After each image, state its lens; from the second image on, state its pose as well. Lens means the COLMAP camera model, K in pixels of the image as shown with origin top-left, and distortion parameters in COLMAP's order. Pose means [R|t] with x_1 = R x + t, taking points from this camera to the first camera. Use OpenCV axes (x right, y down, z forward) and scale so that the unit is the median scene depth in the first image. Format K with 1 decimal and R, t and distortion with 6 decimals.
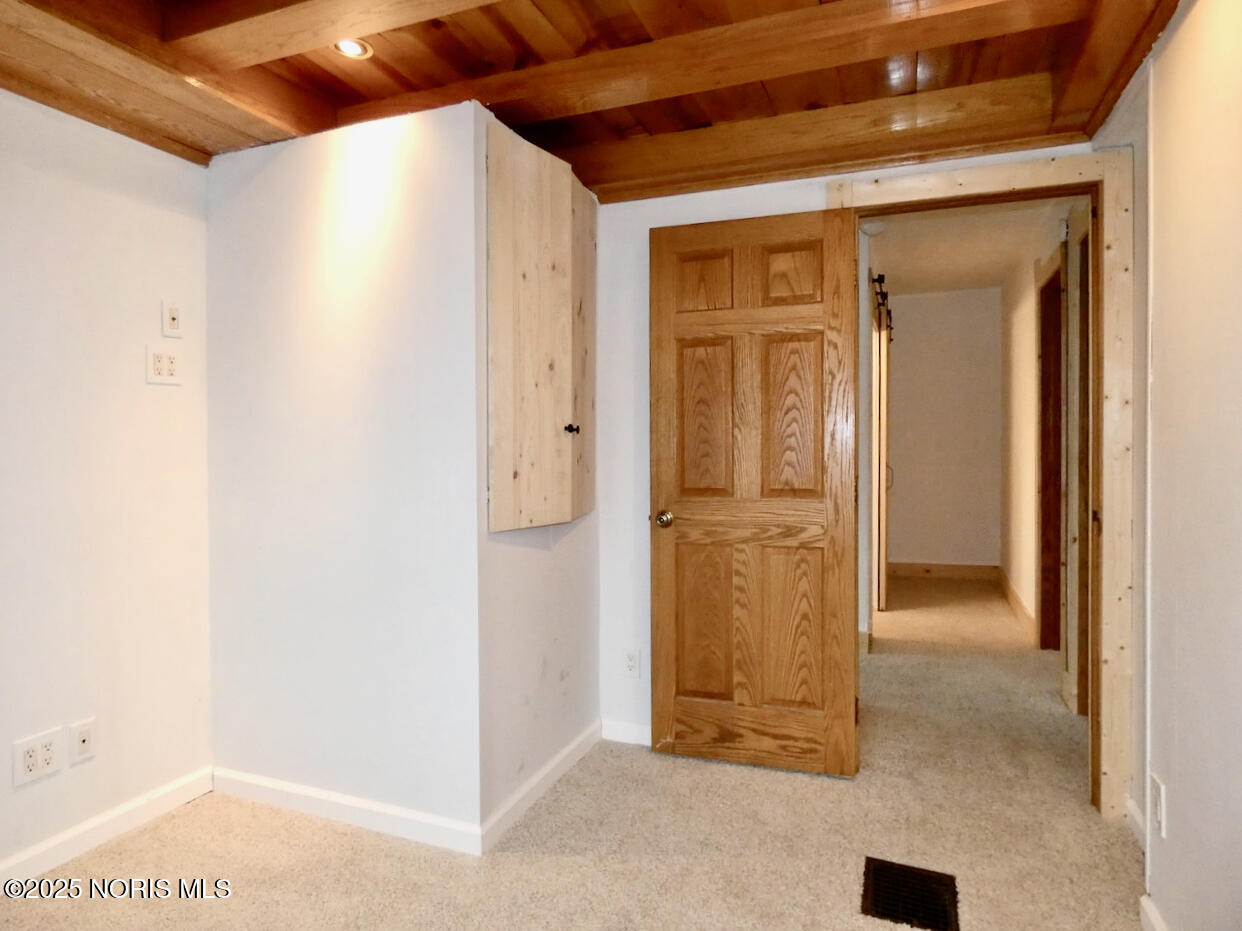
lens RADIAL K [[737.5, 0, 620.8], [0, 737.5, 449.8], [0, 0, 1]] dist [0.004964, 0.002585]
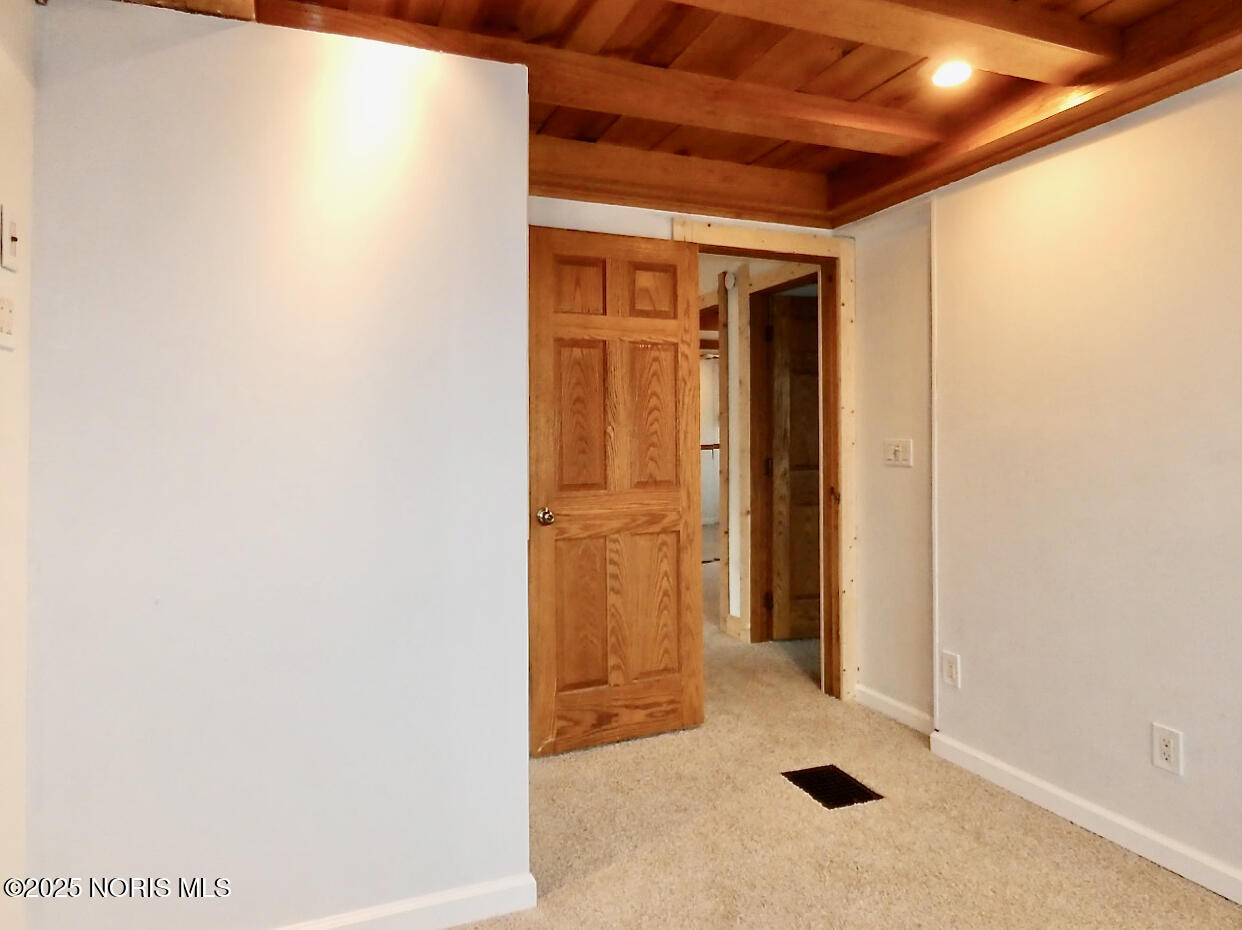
lens RADIAL K [[743.1, 0, 602.8], [0, 743.1, 427.8], [0, 0, 1]] dist [-0.006835, 0.003077]
pose [[0.744165, 0.009223, 0.667932, -0.577780], [0.013610, 0.999488, -0.028964, 0.003952], [-0.667857, 0.030645, 0.743658, 0.206139]]
